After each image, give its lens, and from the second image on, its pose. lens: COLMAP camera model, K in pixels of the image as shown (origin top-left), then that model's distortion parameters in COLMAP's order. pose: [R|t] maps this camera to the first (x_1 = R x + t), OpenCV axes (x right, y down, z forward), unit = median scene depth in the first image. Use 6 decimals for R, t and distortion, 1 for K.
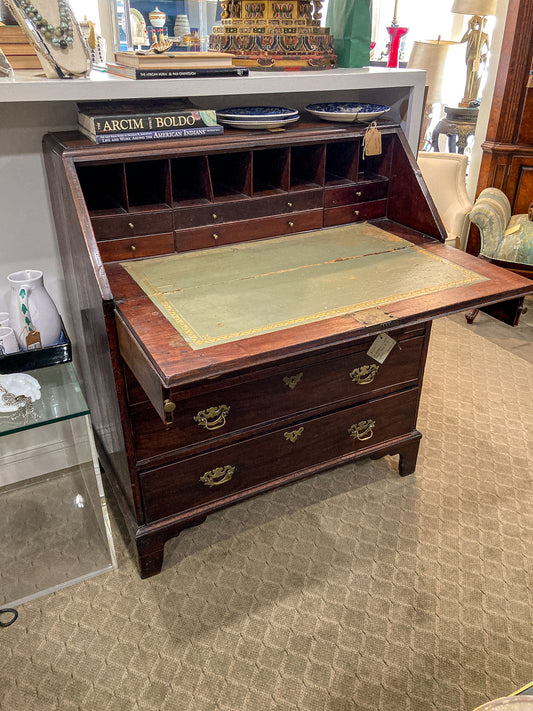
lens RADIAL K [[579.8, 0, 268.1], [0, 579.8, 352.2], [0, 0, 1]] dist [0.012330, 0.001809]
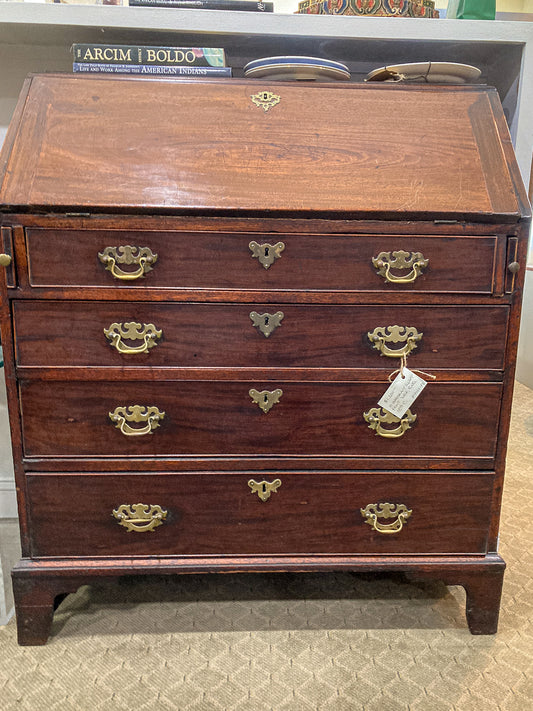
lens RADIAL K [[664.7, 0, 264.7], [0, 664.7, 358.5], [0, 0, 1]] dist [0.025757, 0.000000]
pose [[0.916951, 0.112656, -0.382766, 0.375951], [-0.210547, 0.951494, -0.224341, 0.200658], [0.338926, 0.286300, 0.896193, 0.304986]]
